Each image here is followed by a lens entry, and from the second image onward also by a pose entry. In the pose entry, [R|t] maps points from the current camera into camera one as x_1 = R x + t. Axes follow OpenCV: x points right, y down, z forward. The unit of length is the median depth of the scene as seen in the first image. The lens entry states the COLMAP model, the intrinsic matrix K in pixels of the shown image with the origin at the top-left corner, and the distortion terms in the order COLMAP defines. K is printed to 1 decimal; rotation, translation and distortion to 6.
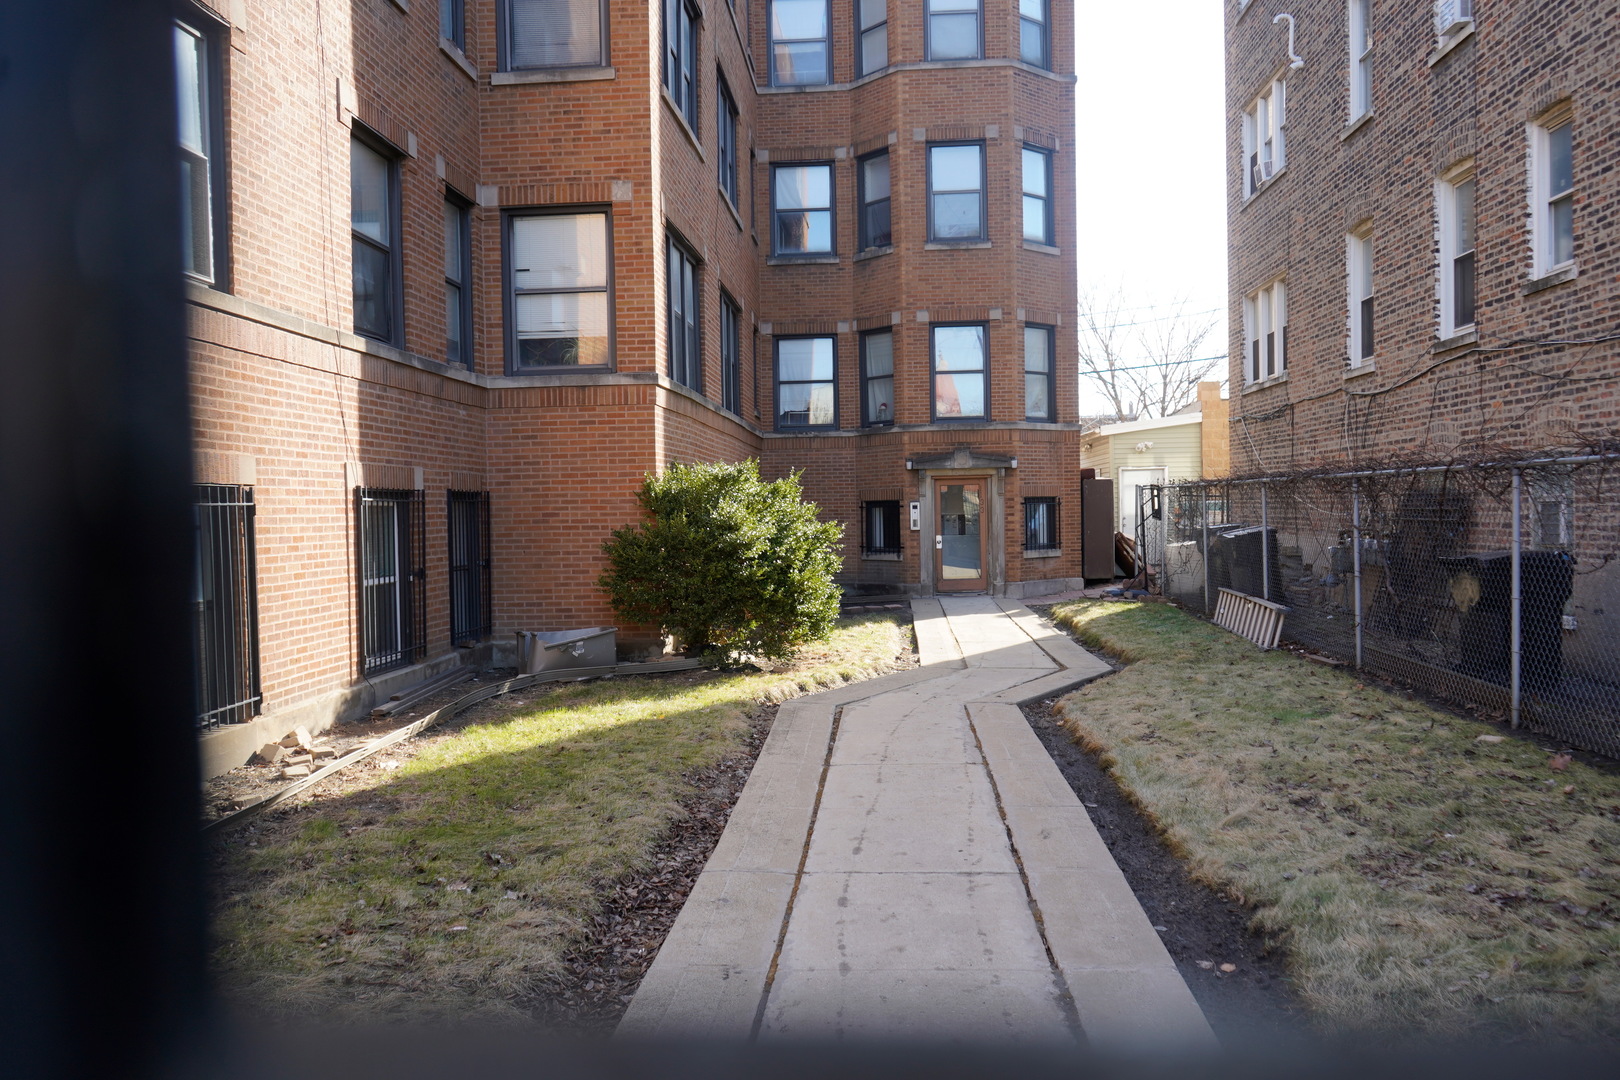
lens RADIAL K [[1281.2, 0, 811.4], [0, 1281.2, 542.5], [0, 0, 1]] dist [-0.003718, 0.008734]
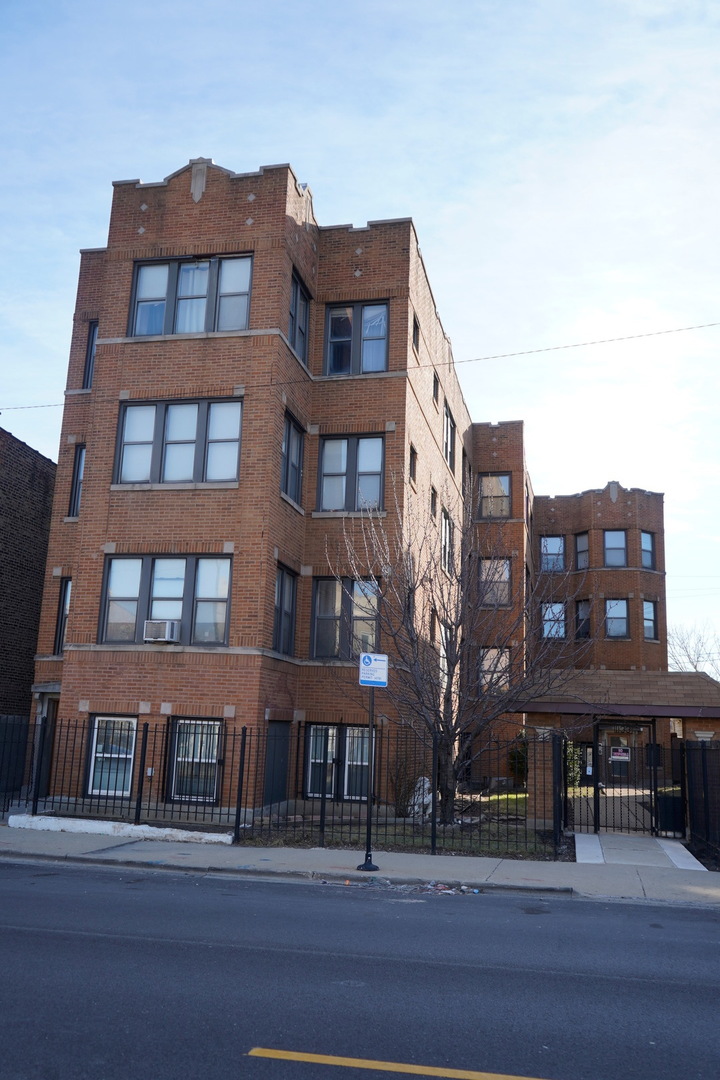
lens RADIAL K [[939.0, 0, 356.2], [0, 939.0, 539.5], [0, 0, 1]] dist [0.002586, -0.001495]
pose [[0.987962, 0.022979, -0.152979, -0.113461], [-0.057730, 0.972230, -0.226796, 0.024101], [0.143519, 0.232898, 0.961853, -0.882240]]
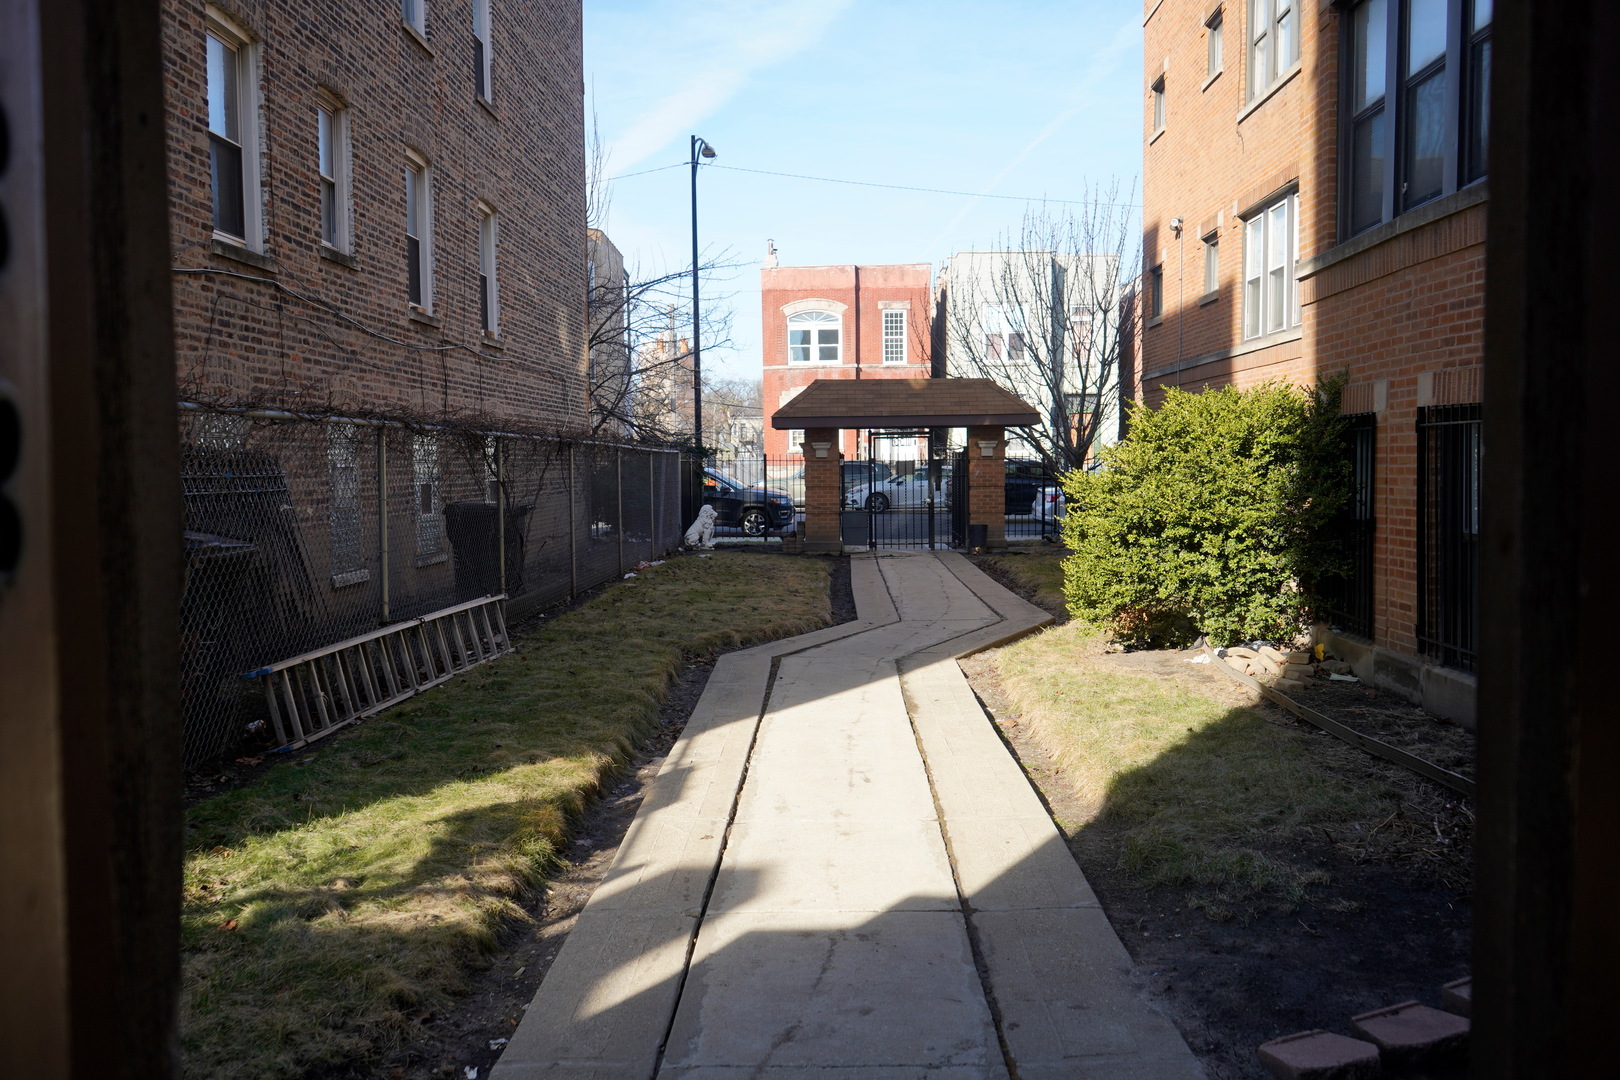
lens RADIAL K [[1357.5, 0, 810.2], [0, 1357.5, 539.4], [0, 0, 1]] dist [0.000521, 0.000029]
pose [[-0.998629, 0.025548, -0.045689, 0.135662], [0.021703, 0.996333, 0.082767, -0.031526], [0.047636, 0.081662, -0.995521, 1.176477]]
